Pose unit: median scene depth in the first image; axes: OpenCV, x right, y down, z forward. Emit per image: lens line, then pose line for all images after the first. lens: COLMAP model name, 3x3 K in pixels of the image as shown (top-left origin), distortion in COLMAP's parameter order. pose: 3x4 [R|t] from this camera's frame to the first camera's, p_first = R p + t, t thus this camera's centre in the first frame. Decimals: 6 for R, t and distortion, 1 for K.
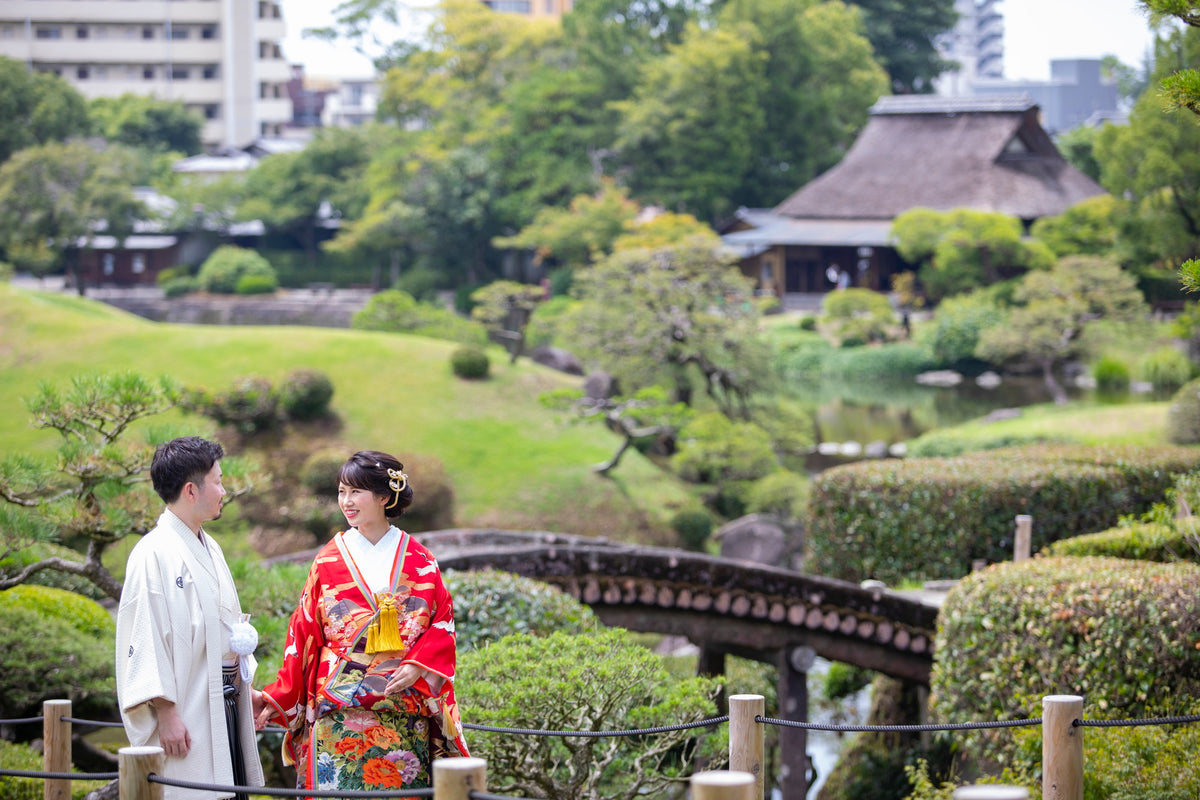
lens RADIAL K [[2822.9, 0, 600.0], [0, 2822.9, 400.0], [0, 0, 1]] dist [0.088930, 0.731938]
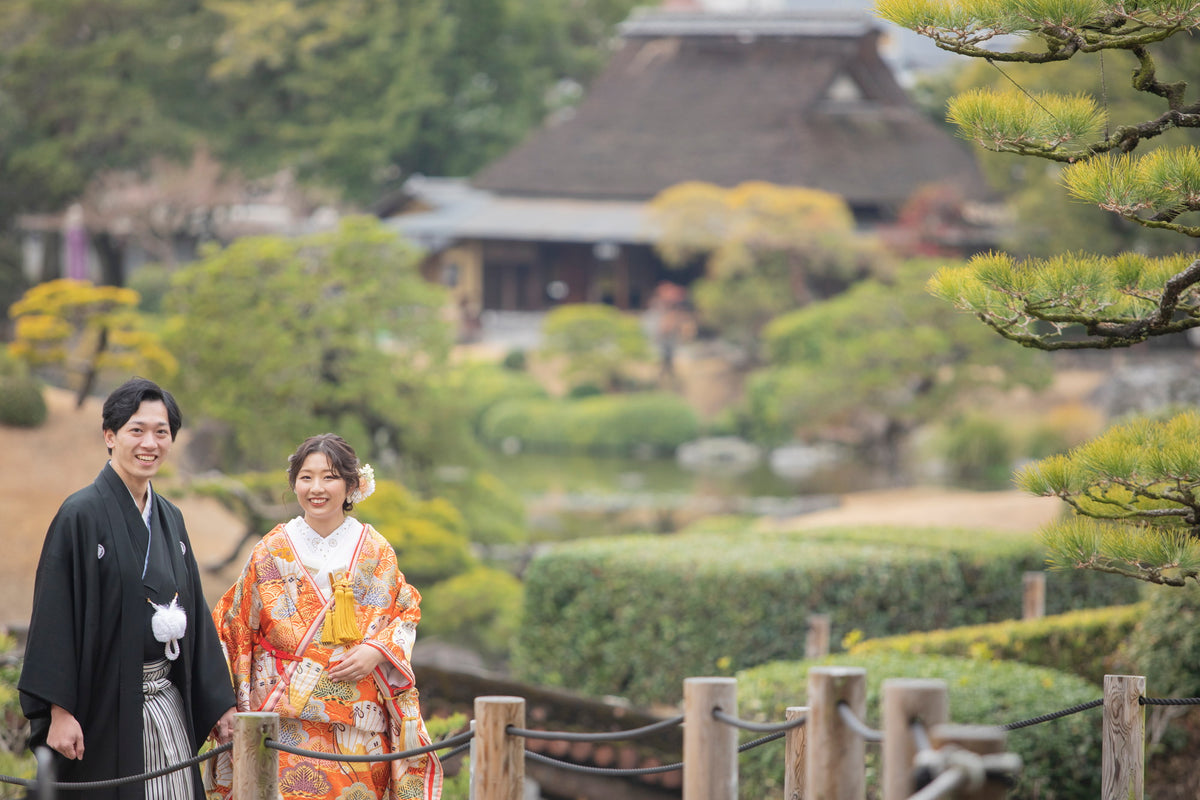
lens RADIAL K [[2822.9, 0, 600.0], [0, 2822.9, 400.0], [0, 0, 1]] dist [0.088930, 0.731938]
pose [[0.996007, 0.016228, 0.087792, 0.036461], [-0.015748, 0.999857, -0.006165, -0.014464], [-0.087880, 0.004758, 0.996120, 0.361127]]
